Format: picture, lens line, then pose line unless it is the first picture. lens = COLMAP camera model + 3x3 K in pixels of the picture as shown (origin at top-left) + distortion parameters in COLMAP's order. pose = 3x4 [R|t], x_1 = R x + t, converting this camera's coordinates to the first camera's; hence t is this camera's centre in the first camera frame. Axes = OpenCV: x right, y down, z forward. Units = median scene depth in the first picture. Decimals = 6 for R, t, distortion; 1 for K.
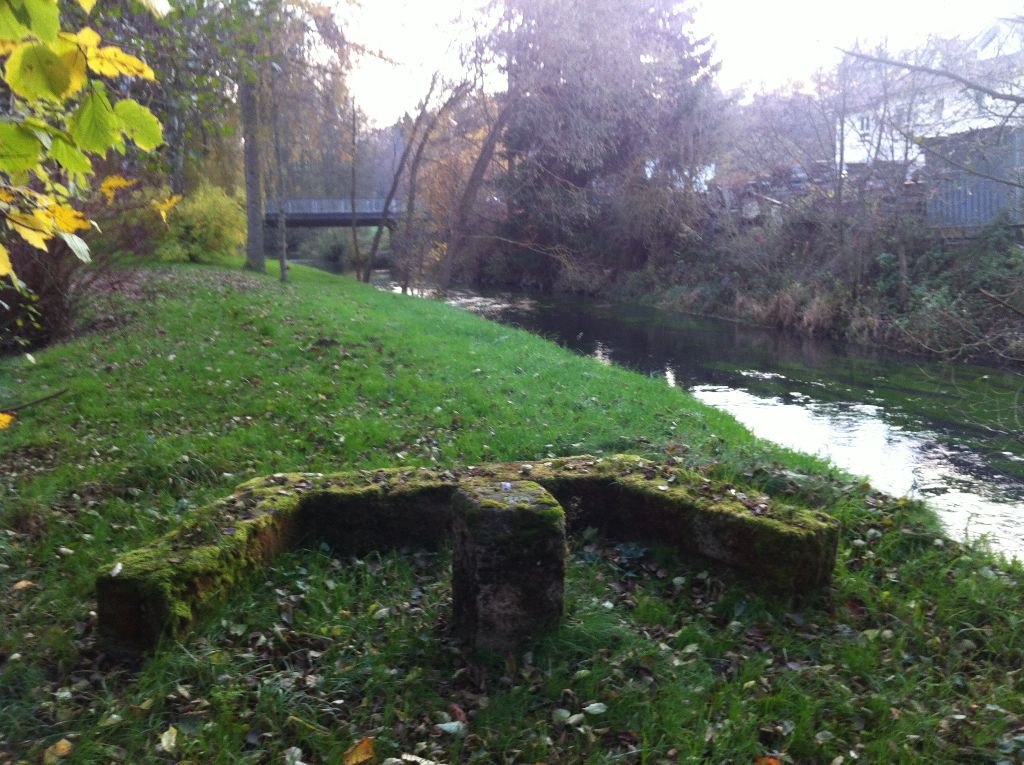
lens RADIAL K [[1037.9, 0, 551.9], [0, 1037.9, 383.2], [0, 0, 1]] dist [0.004831, -0.012871]
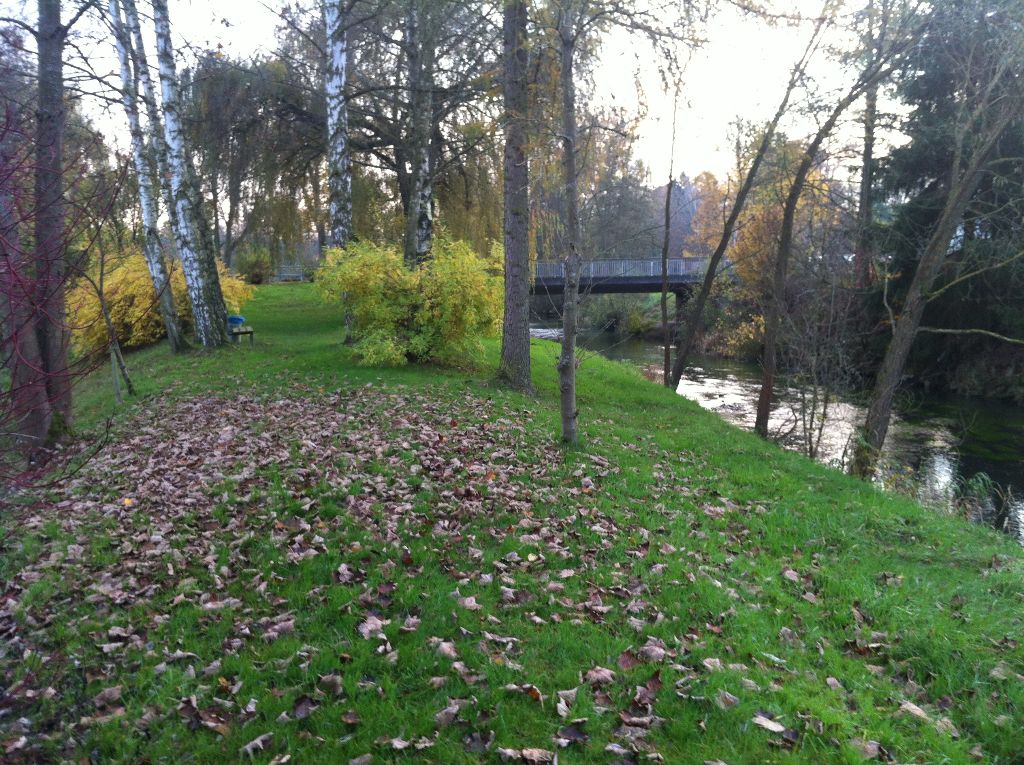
lens RADIAL K [[1074.3, 0, 512.0], [0, 1074.3, 382.5], [0, 0, 1]] dist [0.051122, -0.265067]
pose [[0.958016, 0.020181, -0.286004, -0.105049], [-0.038351, 0.997575, -0.058072, -0.067067], [0.284139, 0.066602, 0.956467, 0.389669]]
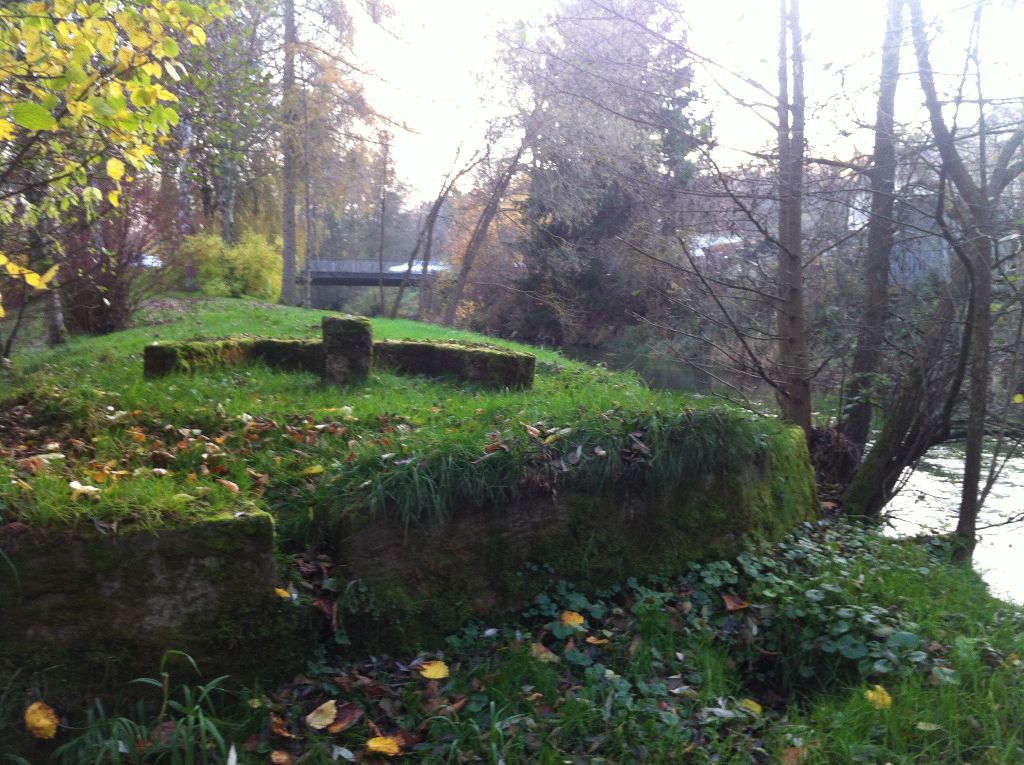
lens RADIAL K [[1037.9, 0, 551.9], [0, 1037.9, 383.2], [0, 0, 1]] dist [0.004831, -0.012871]
pose [[0.998585, 0.033000, -0.041700, 0.053232], [-0.035916, 0.996813, -0.071224, 0.043630], [0.039217, 0.072621, 0.996588, -0.118808]]
